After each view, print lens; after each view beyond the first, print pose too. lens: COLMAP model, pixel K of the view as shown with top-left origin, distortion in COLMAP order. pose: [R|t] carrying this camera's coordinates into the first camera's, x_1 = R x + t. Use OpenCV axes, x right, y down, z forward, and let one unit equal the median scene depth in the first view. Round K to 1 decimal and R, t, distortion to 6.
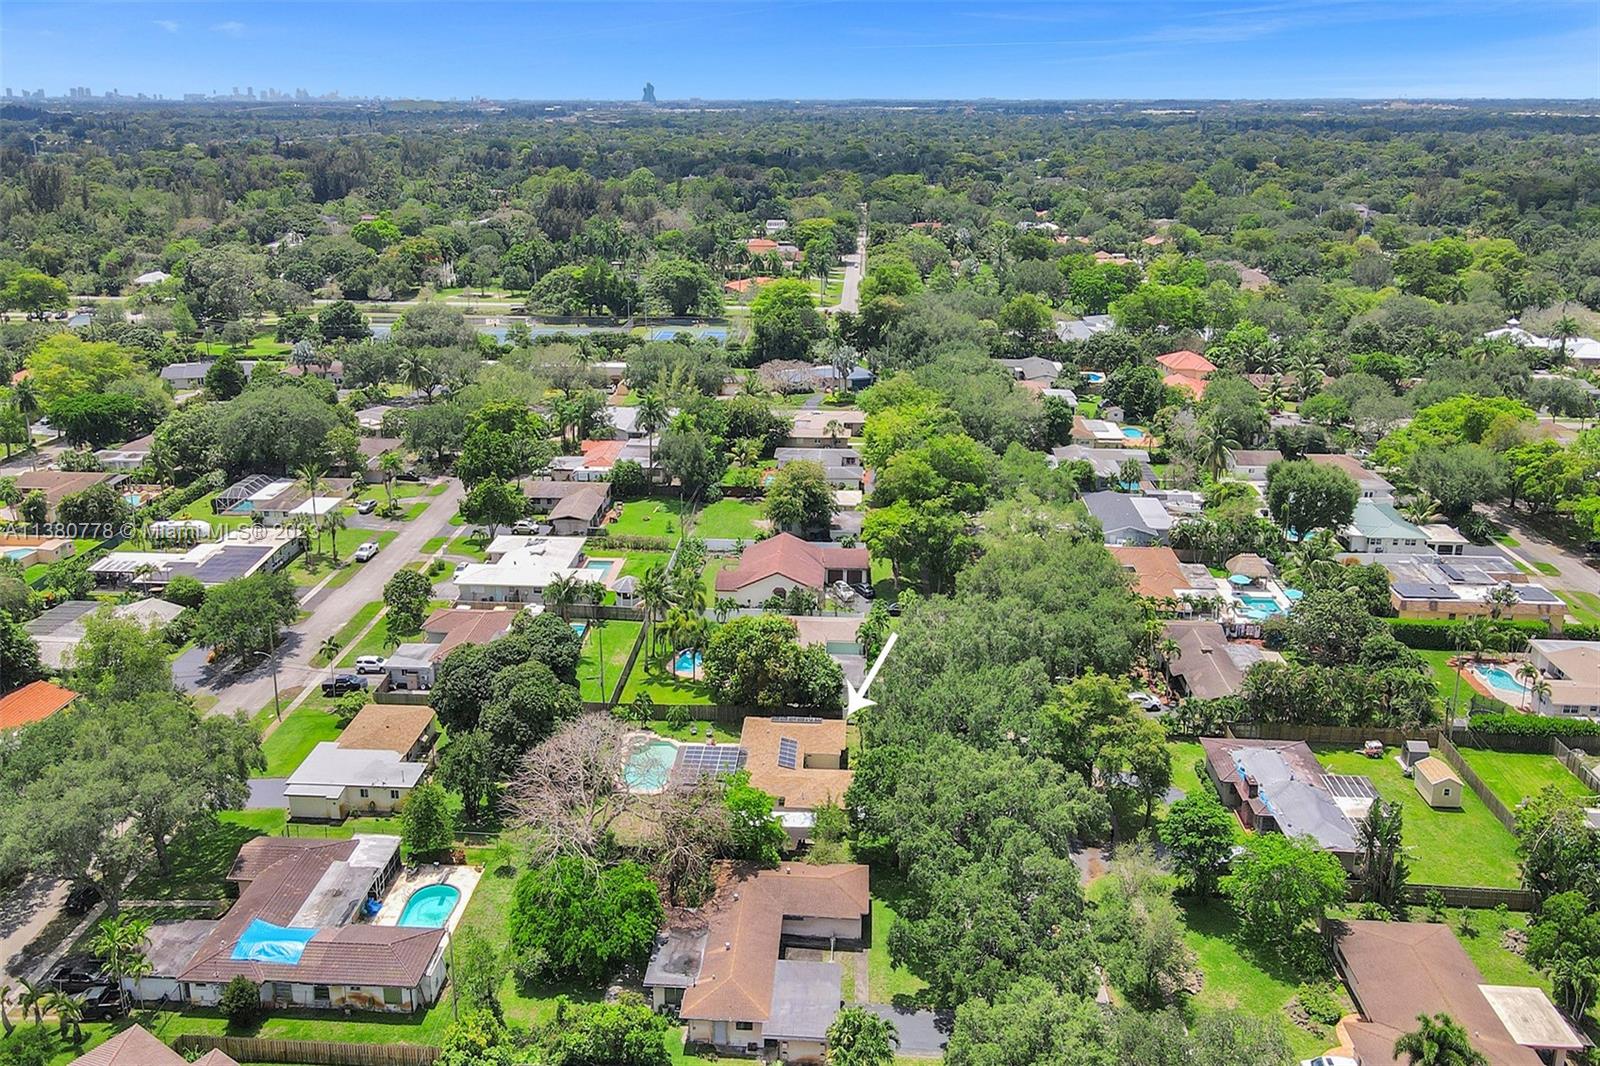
lens RADIAL K [[1447.5, 0, 741.2], [0, 1447.5, 532.7], [0, 0, 1]] dist [0.020663, 0.020710]
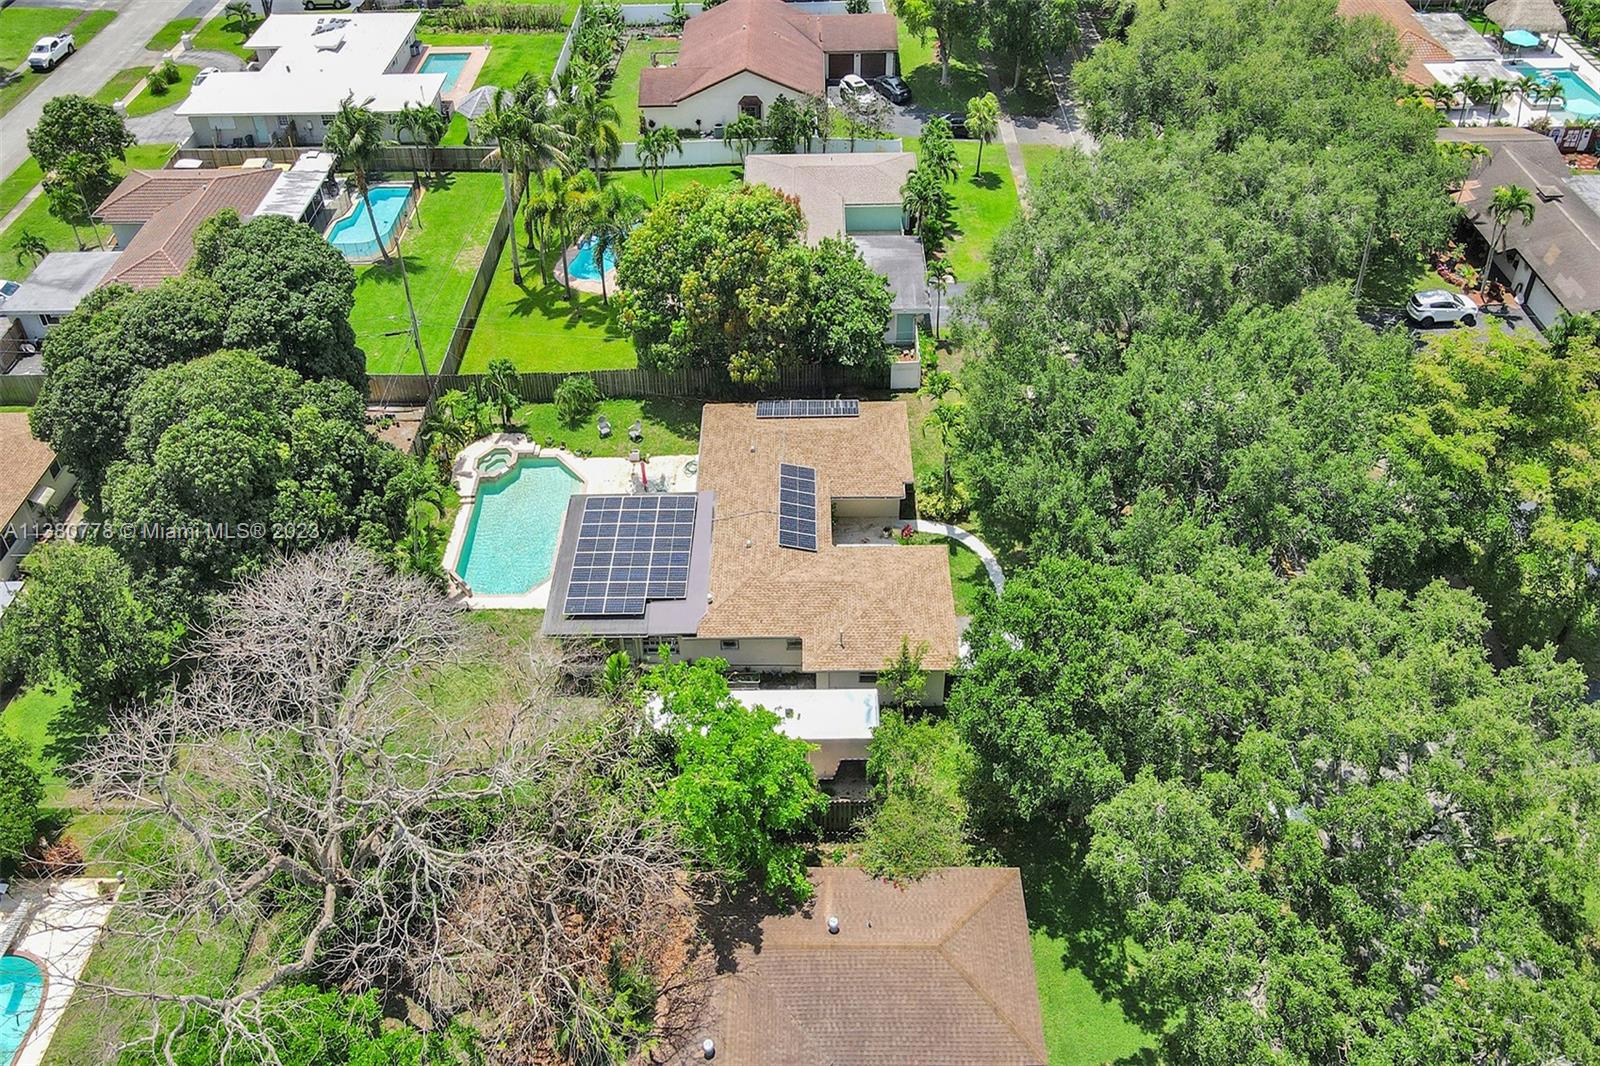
lens RADIAL K [[1447.5, 0, 741.2], [0, 1447.5, 532.7], [0, 0, 1]] dist [0.020663, 0.020710]
pose [[0.998447, -0.052424, 0.018829, 0.003203], [0.042005, 0.930603, 0.363613, -0.011467], [-0.036584, -0.362257, 0.931360, 0.437903]]
